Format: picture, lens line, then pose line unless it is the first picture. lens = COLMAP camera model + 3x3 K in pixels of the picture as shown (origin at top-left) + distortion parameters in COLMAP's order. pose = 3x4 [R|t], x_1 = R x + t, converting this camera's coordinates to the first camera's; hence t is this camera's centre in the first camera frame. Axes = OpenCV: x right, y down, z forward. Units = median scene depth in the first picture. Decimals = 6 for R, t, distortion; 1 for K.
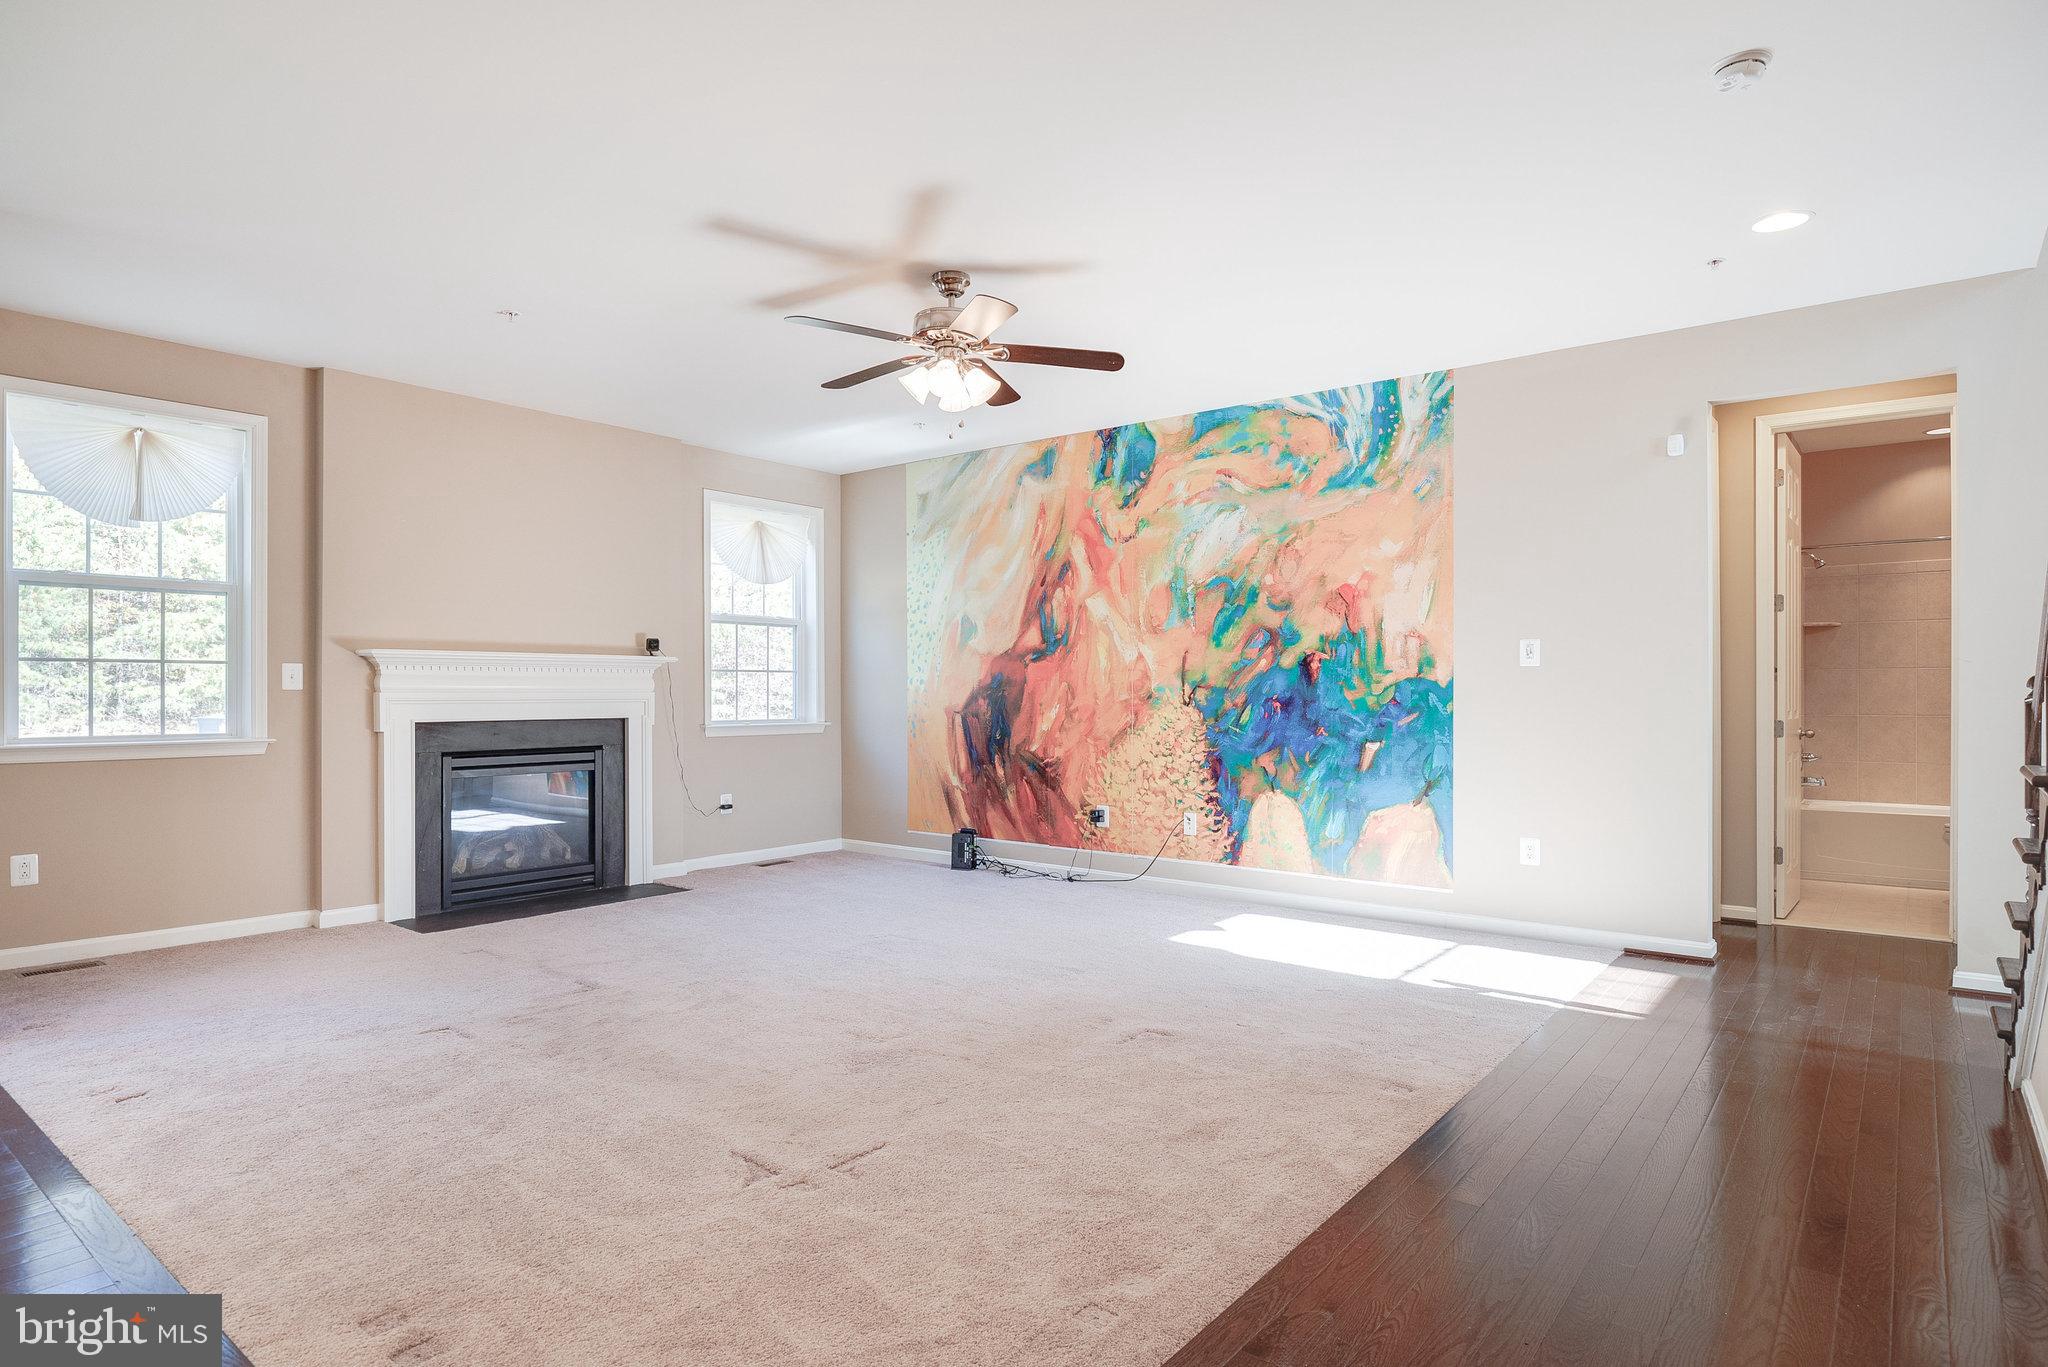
lens RADIAL K [[1129.9, 0, 1009.3], [0, 1129.9, 693.1], [0, 0, 1]] dist [-0.000353, -0.000136]
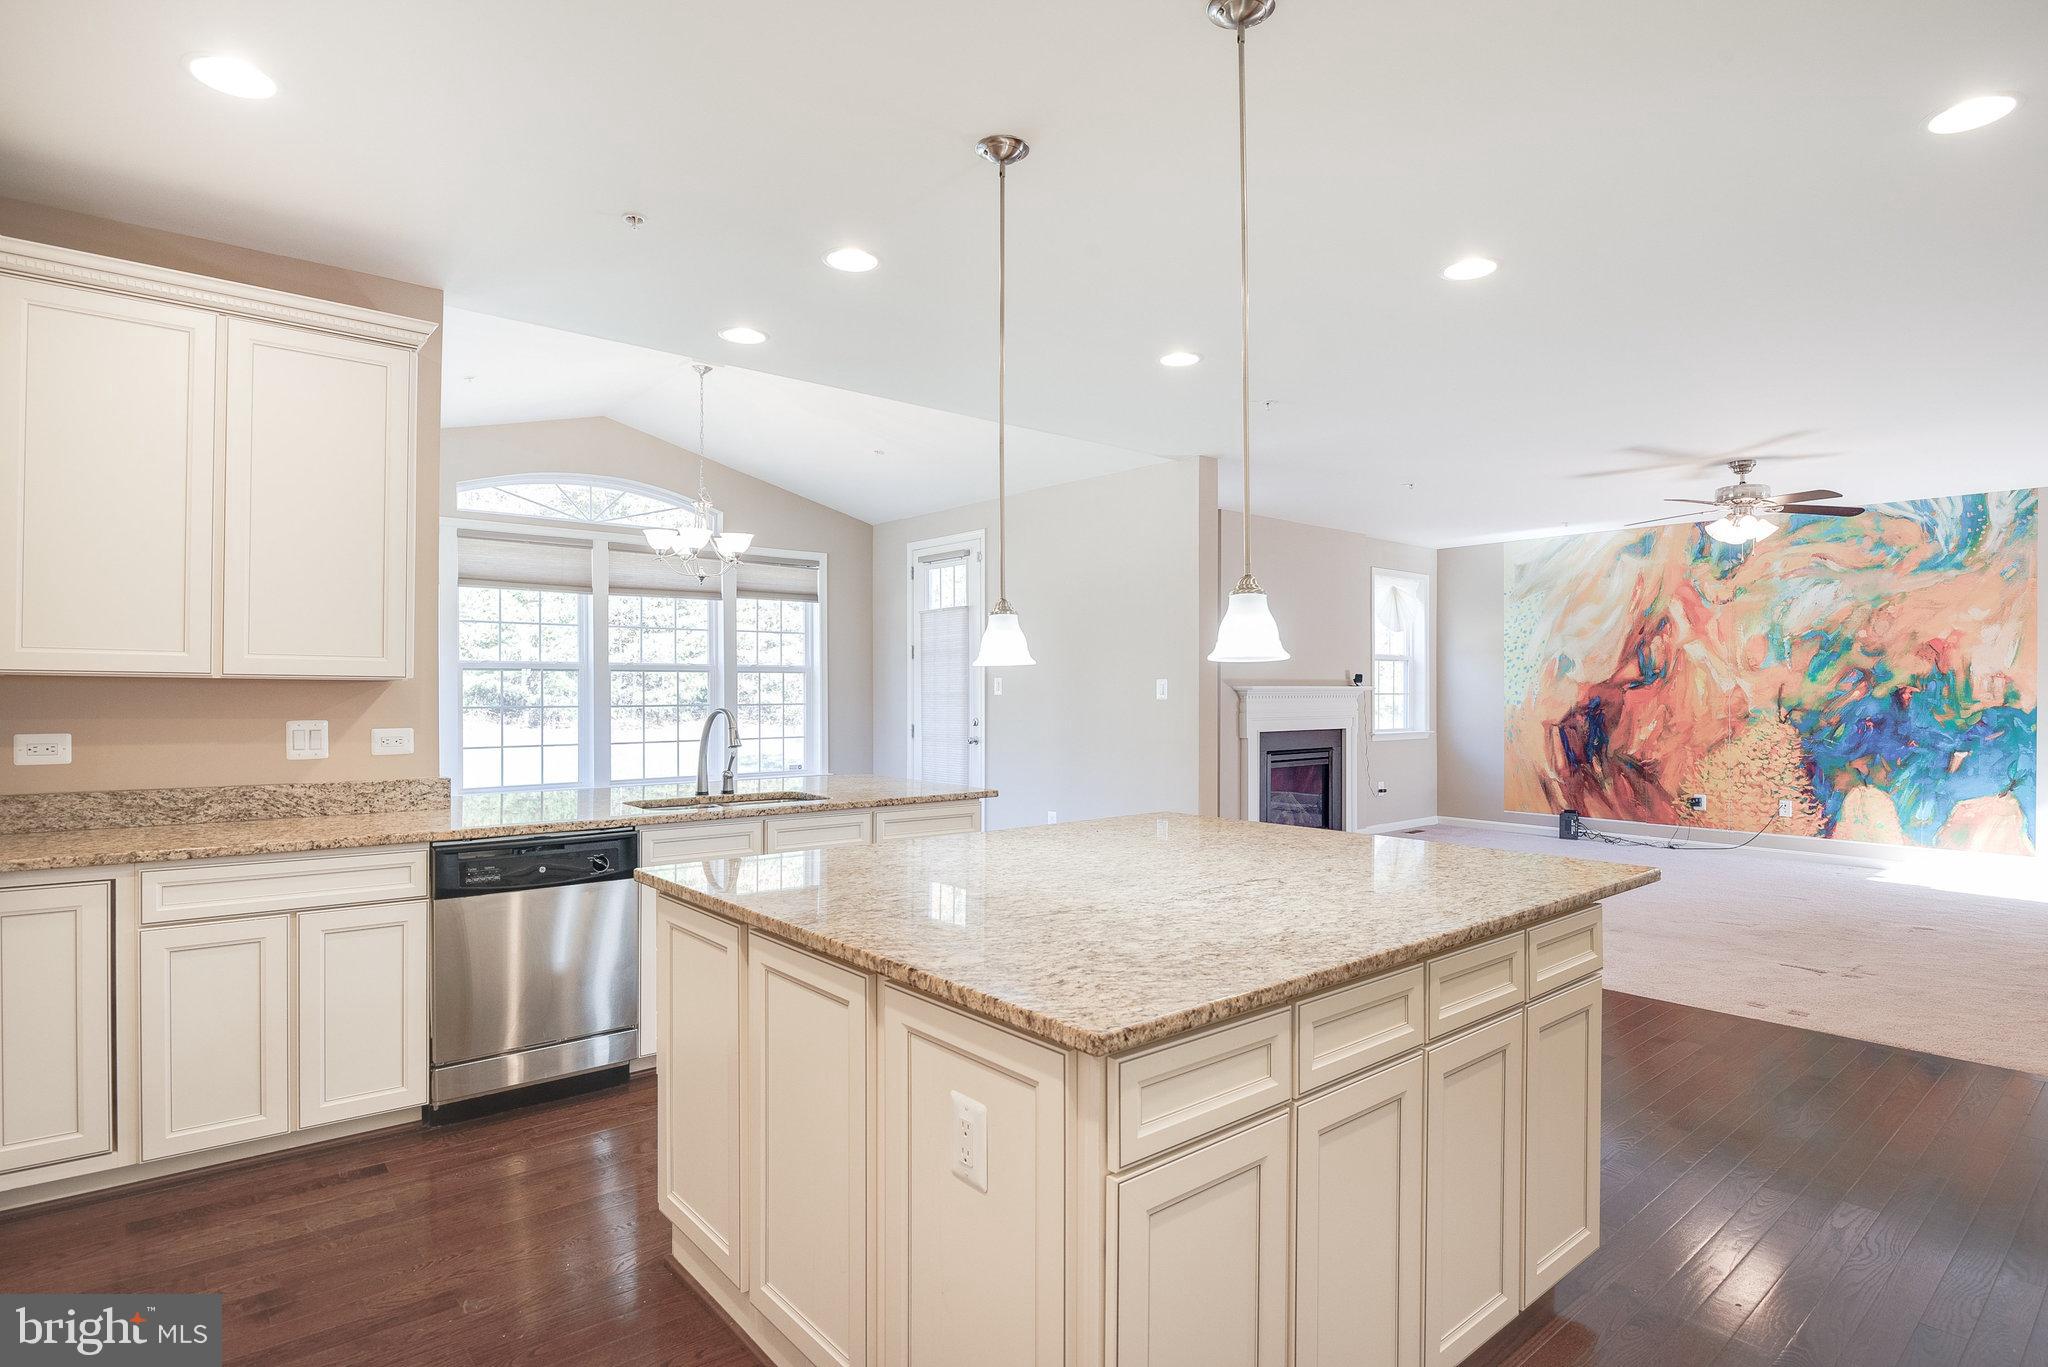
lens RADIAL K [[1064.0, 0, 1028.8], [0, 1064.0, 698.4], [0, 0, 1]] dist [-0.004429, -0.004035]
pose [[0.980094, 0.004395, -0.198486, -0.463986], [-0.003998, 0.999989, 0.002398, -0.017762], [0.198494, -0.001557, 0.980101, -0.434455]]
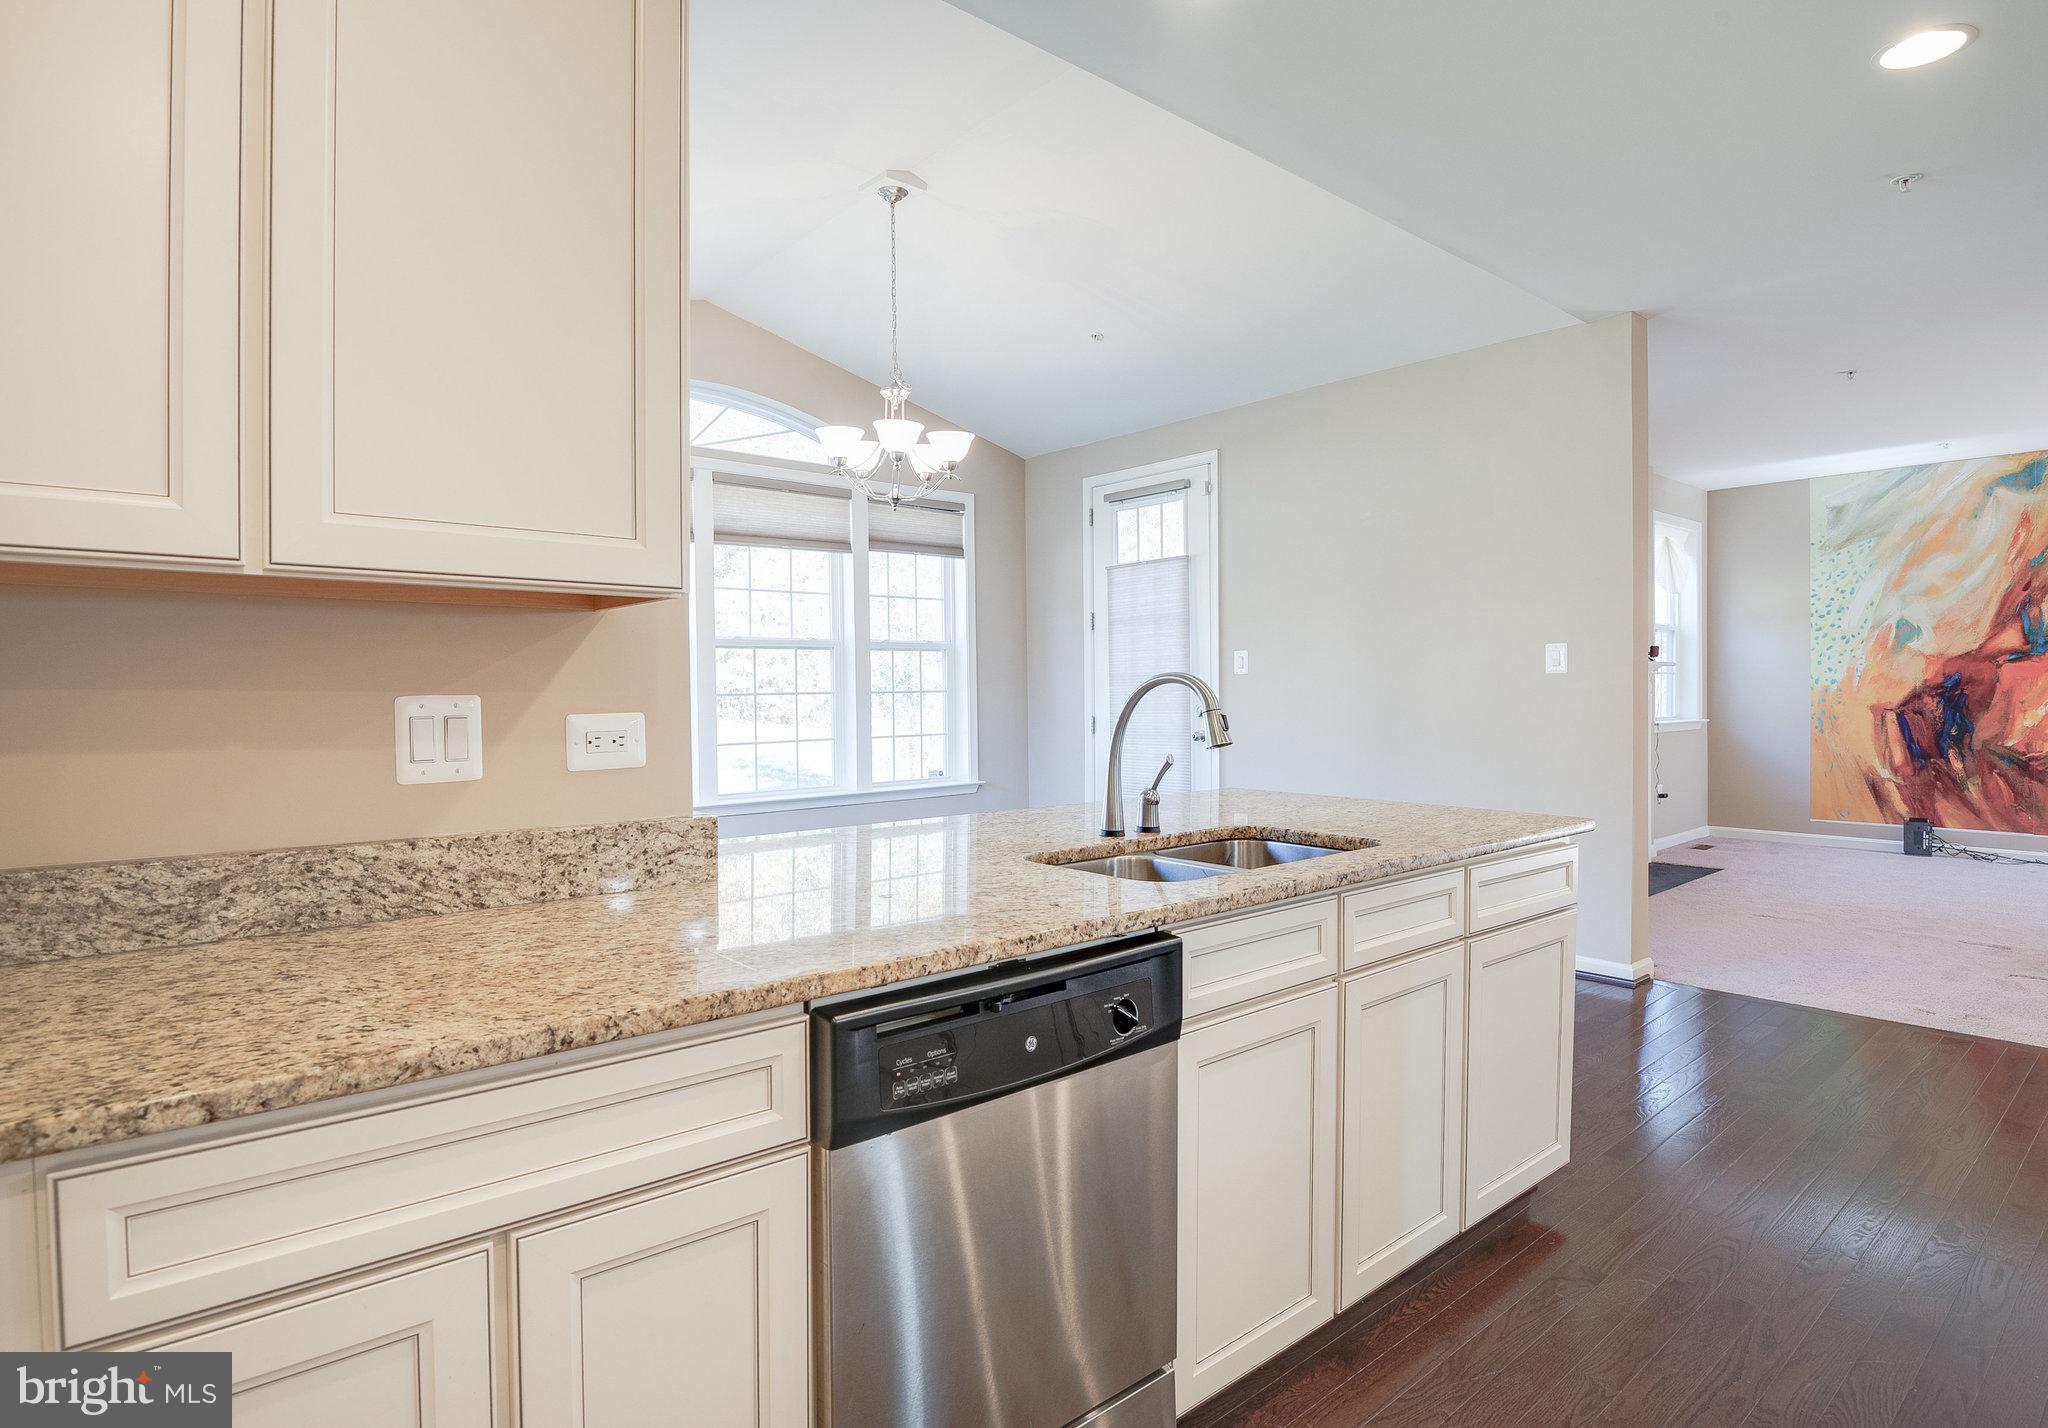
lens RADIAL K [[1110.0, 0, 1004.3], [0, 1110.0, 714.3], [0, 0, 1]] dist [-0.012198, -0.002568]
pose [[0.978509, -0.002219, -0.206193, -0.728884], [0.006332, 0.999794, 0.019290, -0.004705], [0.206108, -0.020181, 0.978321, -0.217103]]
